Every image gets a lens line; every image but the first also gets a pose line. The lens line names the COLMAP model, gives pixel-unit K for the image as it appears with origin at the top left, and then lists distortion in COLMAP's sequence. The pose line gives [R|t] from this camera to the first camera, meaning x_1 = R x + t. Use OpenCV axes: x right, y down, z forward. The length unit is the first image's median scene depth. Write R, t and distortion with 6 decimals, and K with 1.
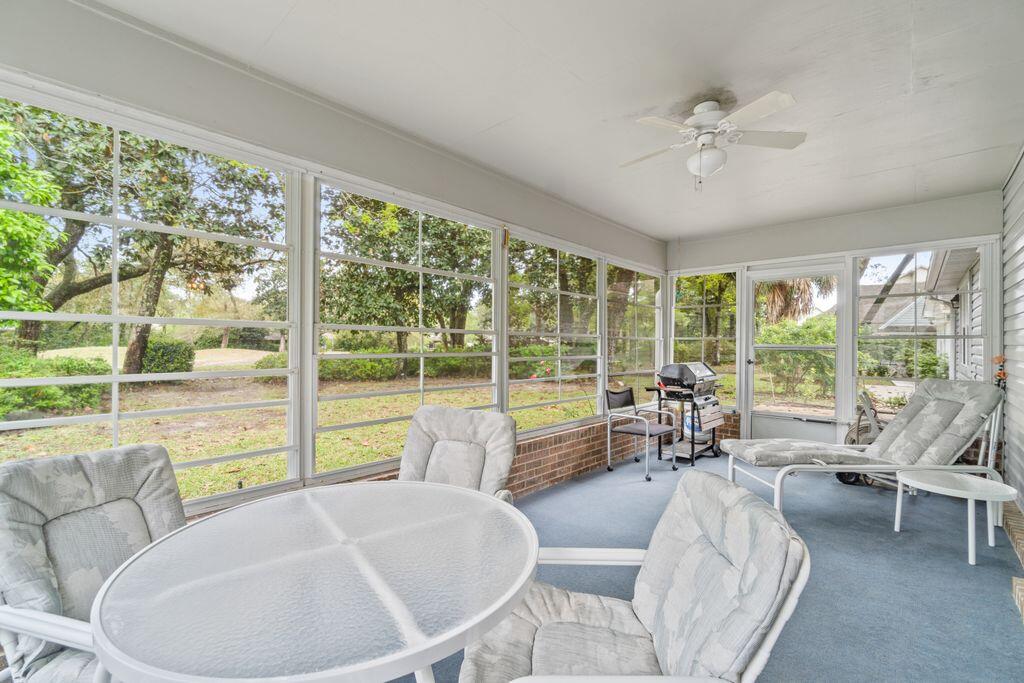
lens RADIAL K [[448.9, 0, 502.6], [0, 448.9, 344.6], [0, 0, 1]] dist [-0.001048, 0.000032]
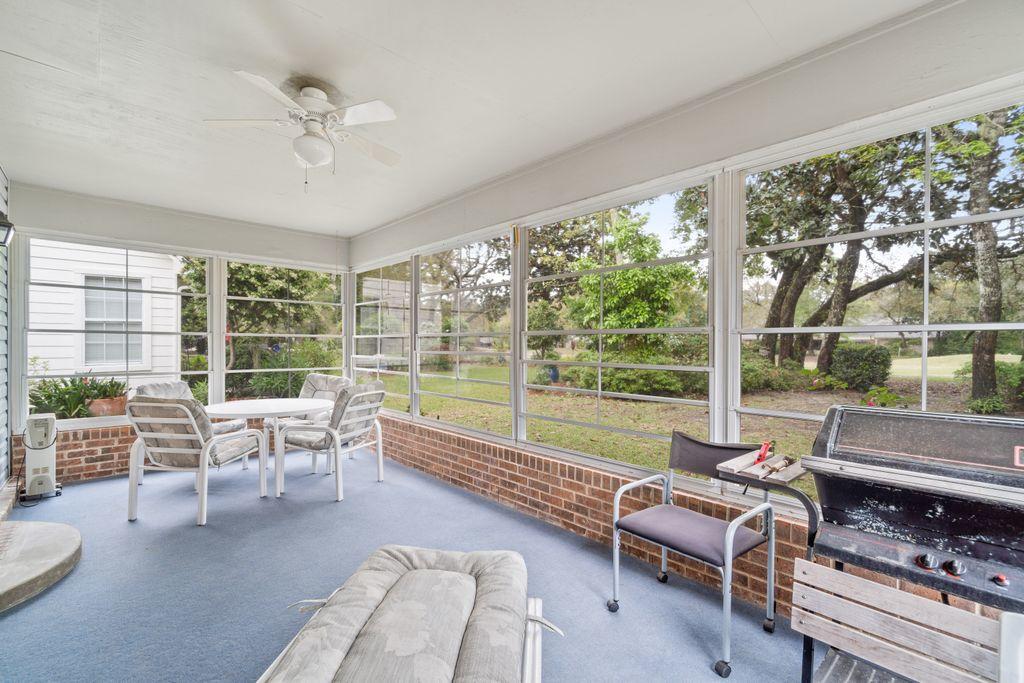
lens RADIAL K [[448.9, 0, 502.6], [0, 448.9, 344.6], [0, 0, 1]] dist [-0.001048, 0.000032]
pose [[-0.087674, -0.007458, -0.996121, 0.787976], [-0.010140, 0.999927, -0.006594, 0.004979], [0.996098, 0.009523, -0.087743, 0.853419]]
